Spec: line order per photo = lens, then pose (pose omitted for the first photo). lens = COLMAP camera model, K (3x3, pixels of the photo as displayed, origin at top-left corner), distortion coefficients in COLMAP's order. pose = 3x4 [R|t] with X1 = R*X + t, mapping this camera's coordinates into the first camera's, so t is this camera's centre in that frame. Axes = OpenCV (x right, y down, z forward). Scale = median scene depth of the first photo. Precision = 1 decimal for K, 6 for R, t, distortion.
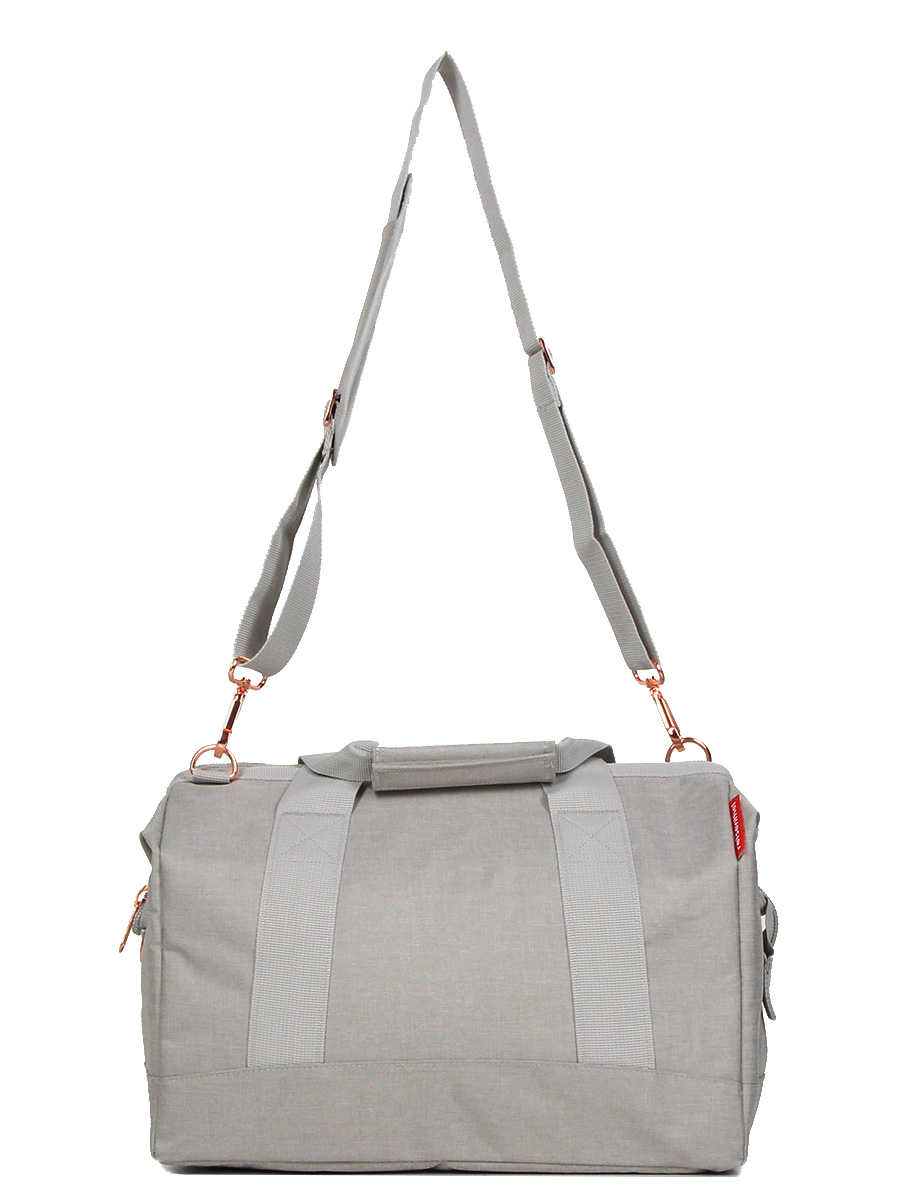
lens RADIAL K [[1612.9, 0, 450.0], [0, 1612.9, 600.0], [0, 0, 1]] dist [-0.003346, -0.024125]
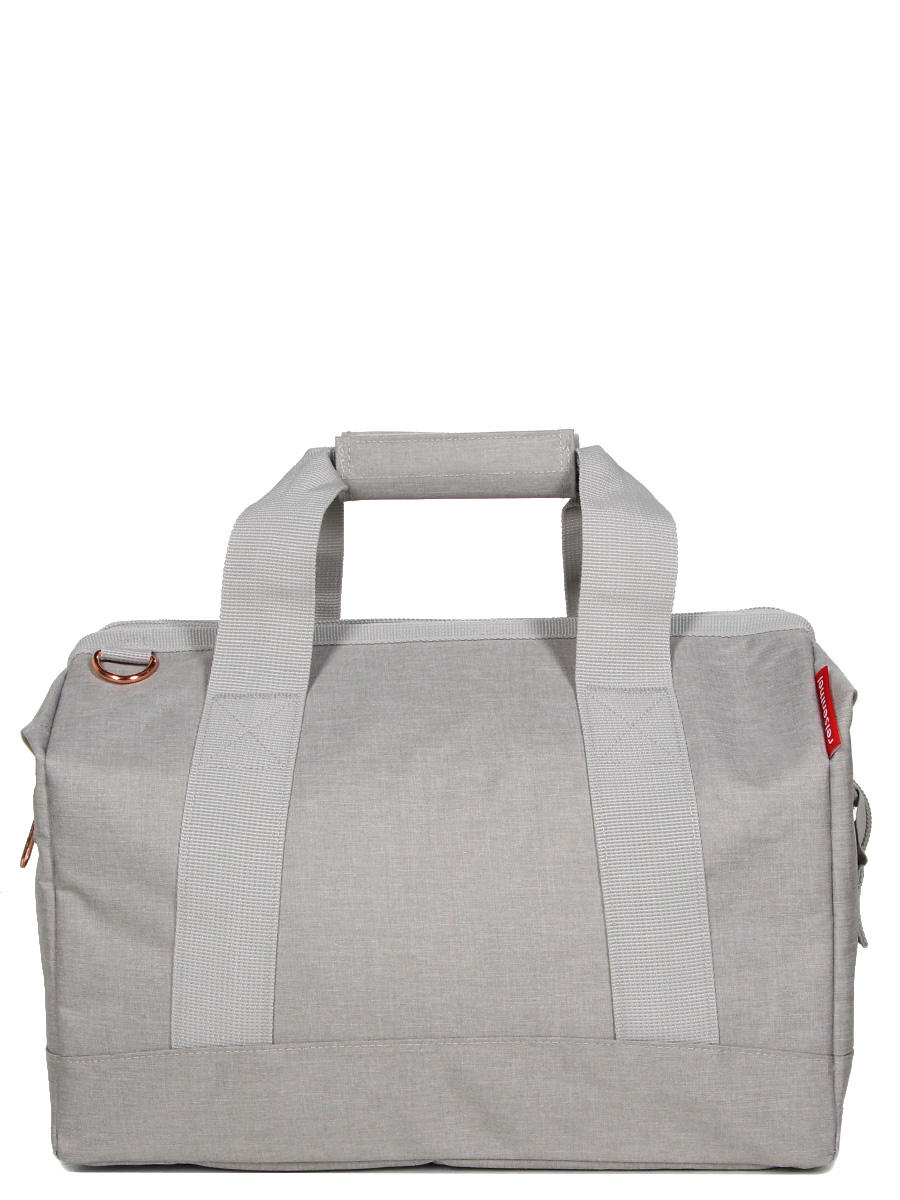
lens RADIAL K [[1851.7, 0, 520.5], [0, 1851.7, 599.8], [0, 0, 1]] dist [-0.180764, 0.044197]
pose [[0.999249, -0.016496, 0.035059, 0.009080], [0.012054, 0.992290, 0.123348, -0.016892], [-0.036824, -0.122833, 0.991744, 0.184326]]
